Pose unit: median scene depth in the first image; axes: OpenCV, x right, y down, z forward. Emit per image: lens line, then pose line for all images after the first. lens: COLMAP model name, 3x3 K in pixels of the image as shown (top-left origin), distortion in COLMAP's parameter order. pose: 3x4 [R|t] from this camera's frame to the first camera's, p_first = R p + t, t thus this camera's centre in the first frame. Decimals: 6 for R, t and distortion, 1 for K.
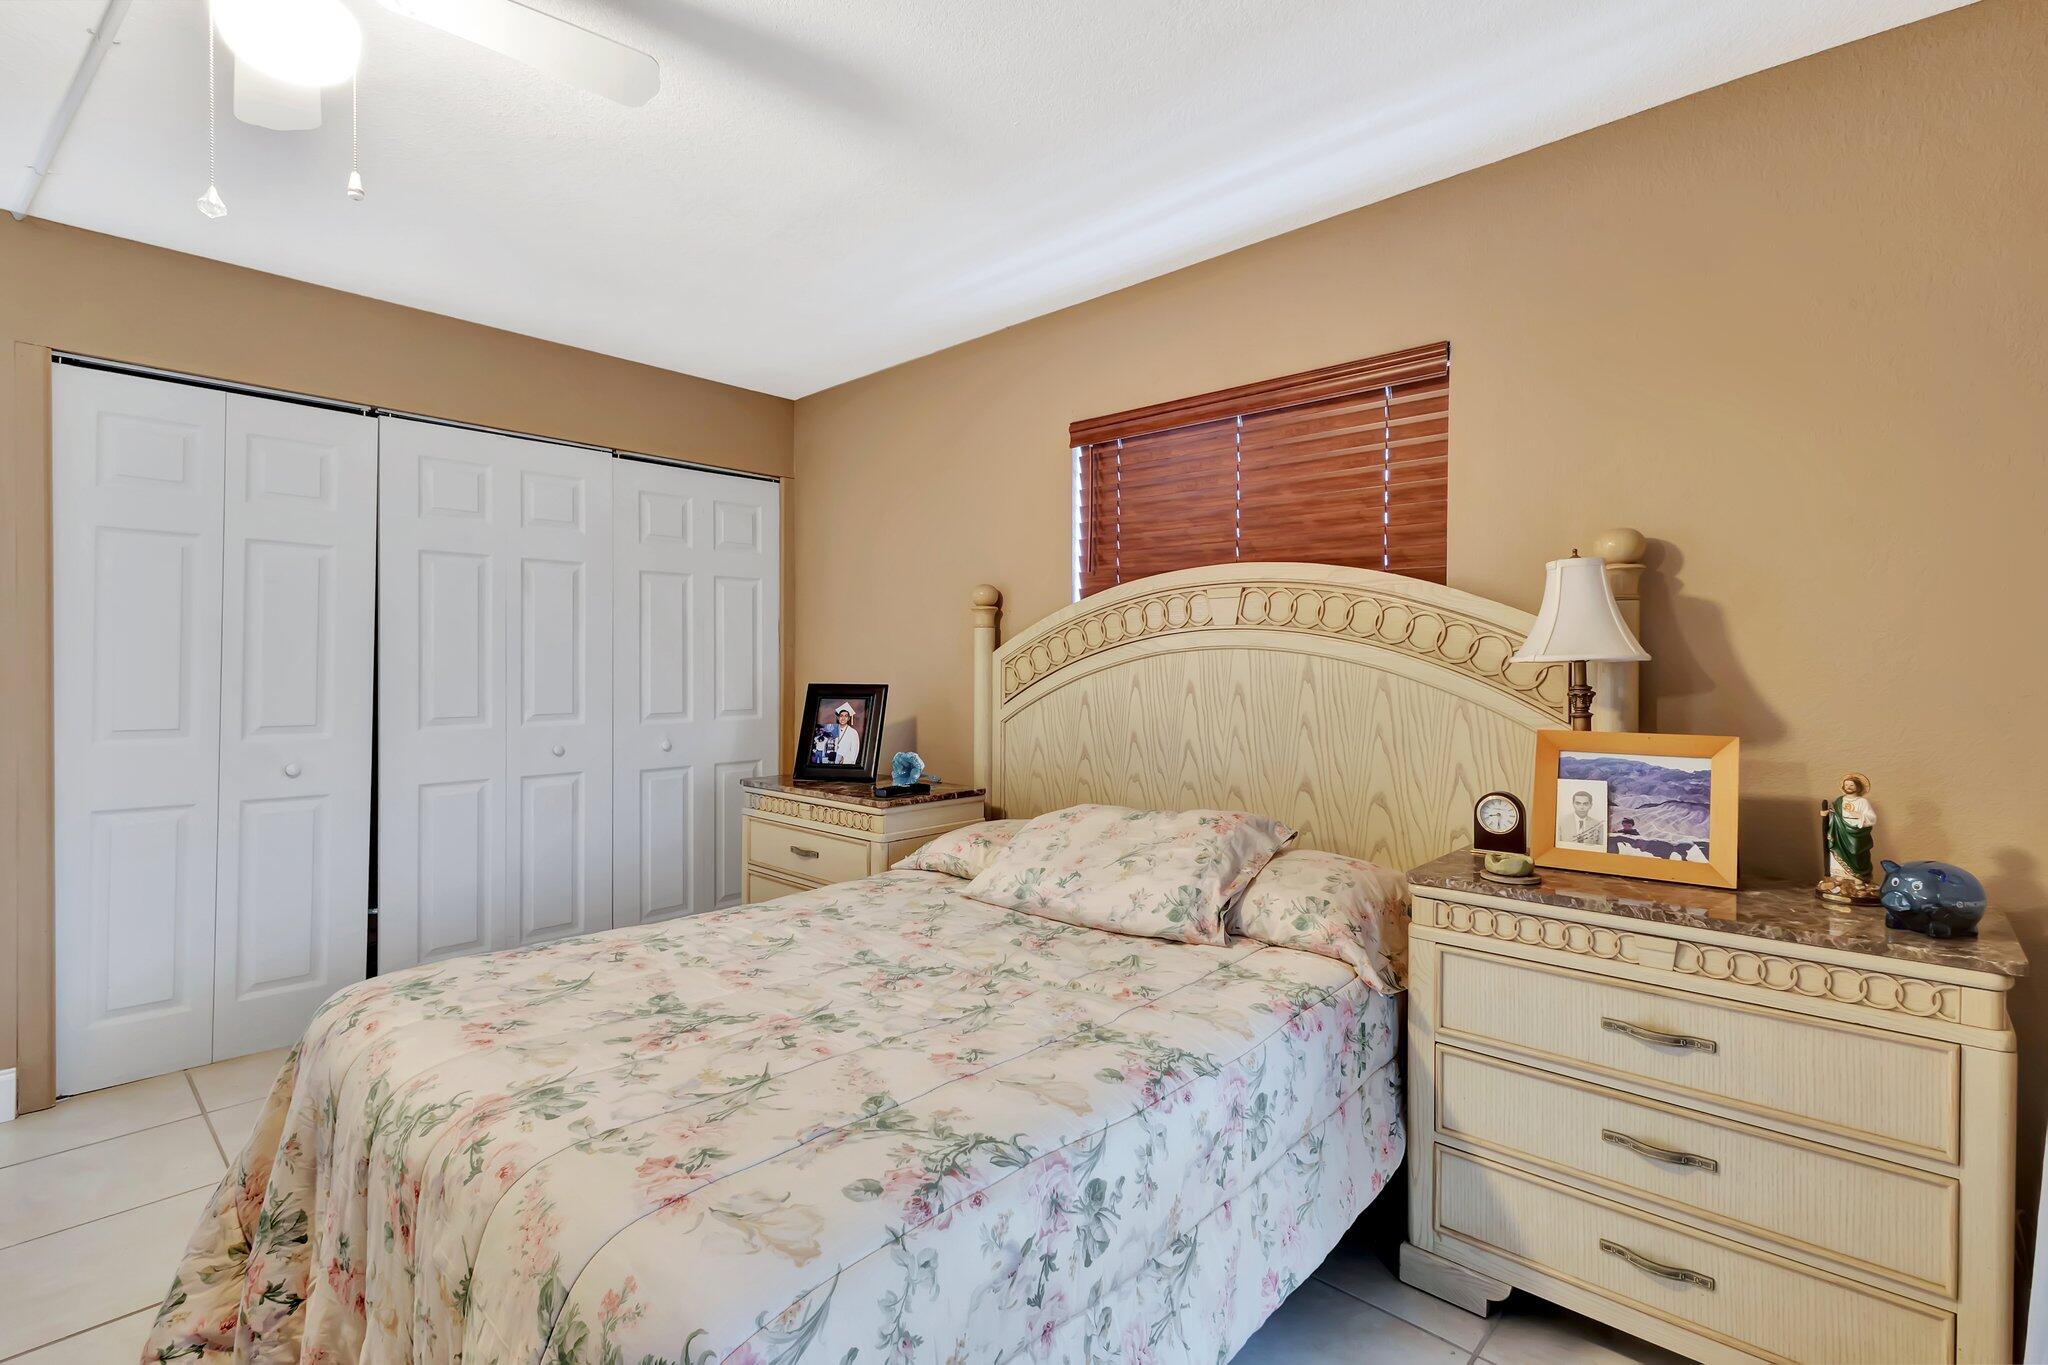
lens RADIAL K [[954.8, 0, 1037.7], [0, 954.8, 670.3], [0, 0, 1]] dist [0.008423, 0.000093]
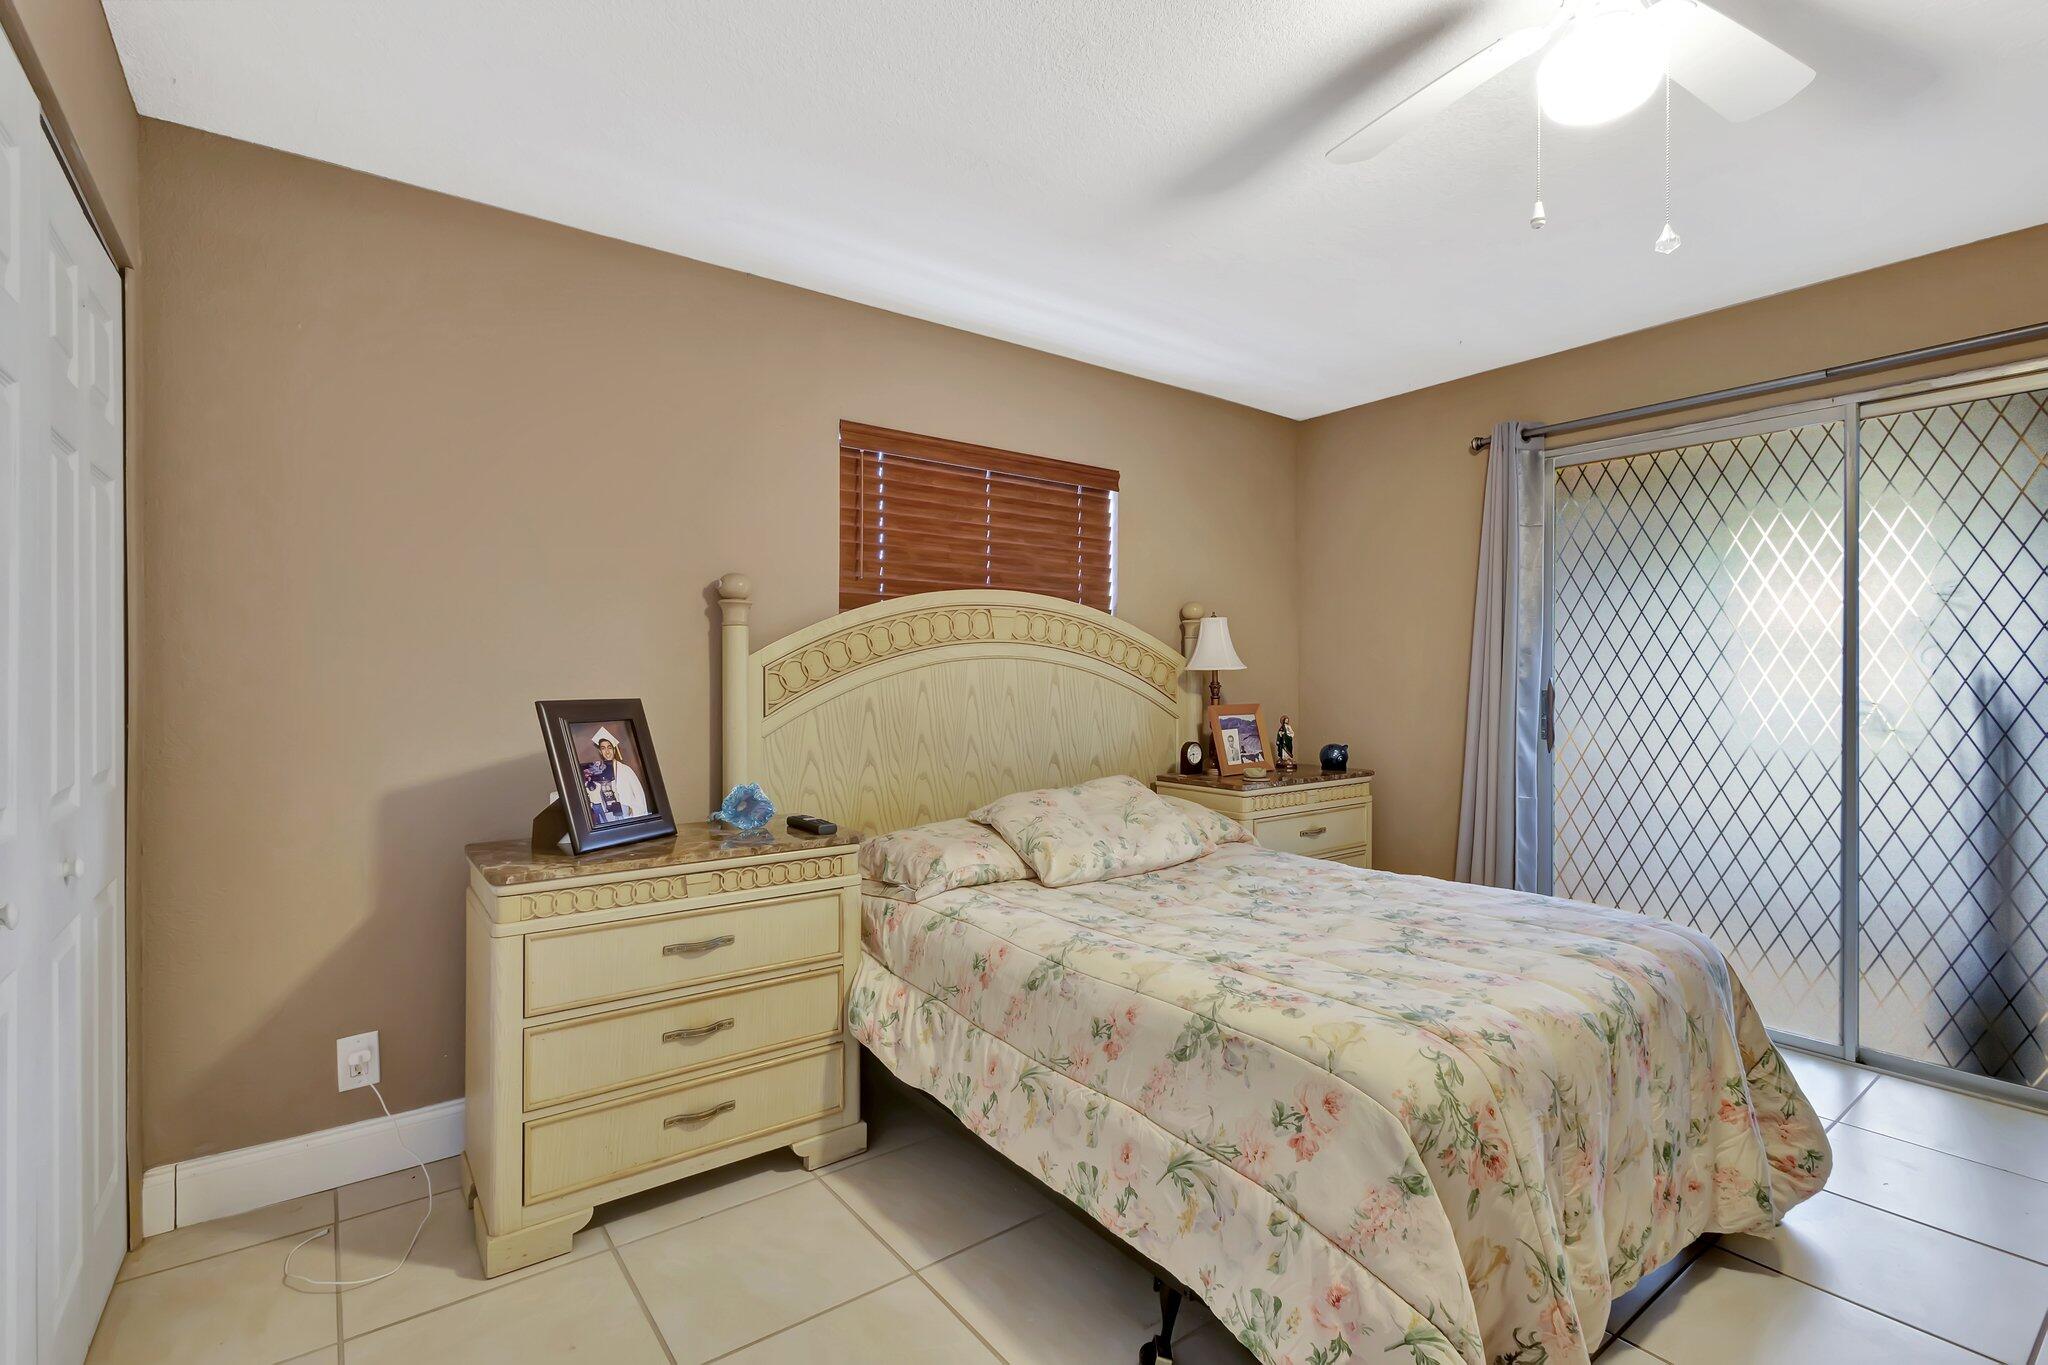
lens RADIAL K [[954.8, 0, 1025.2], [0, 954.8, 677.2], [0, 0, 1]] dist [0.008423, 0.000093]
pose [[0.175006, -0.007447, 0.984539, -1.075430], [0.004334, 0.999968, 0.006793, -0.005860], [-0.984558, 0.003078, 0.175032, 0.799113]]
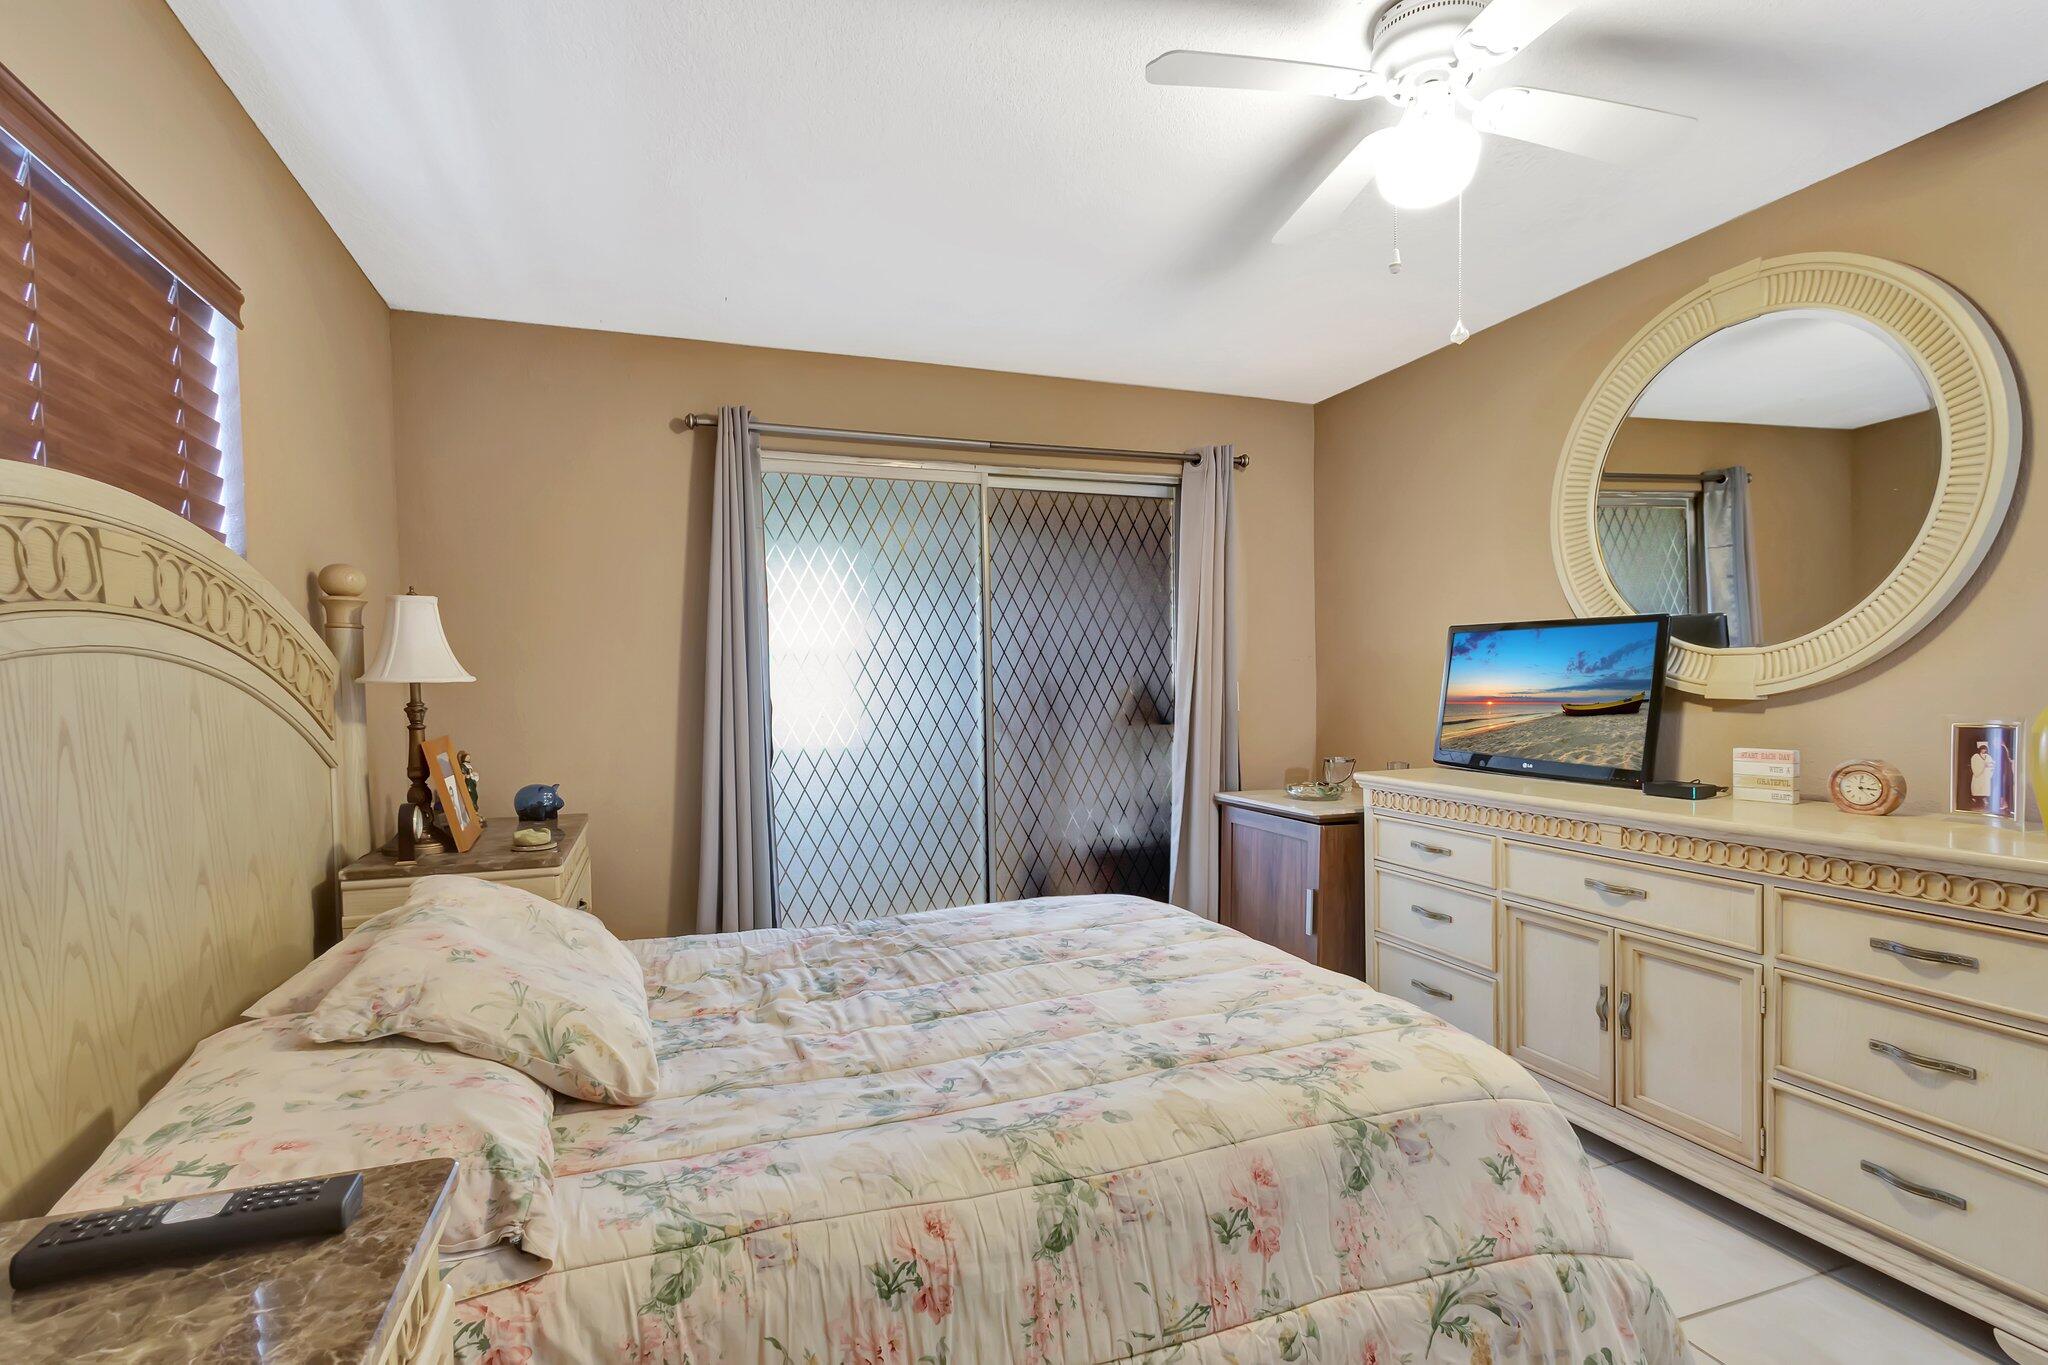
lens RADIAL K [[954.8, 0, 1032.2], [0, 954.8, 721.2], [0, 0, 1]] dist [0.008423, 0.000093]
pose [[-0.889966, -0.011885, 0.455871, -0.496616], [0.008747, 0.999032, 0.043120, -0.003297], [-0.455942, 0.042363, -0.889001, 1.308370]]
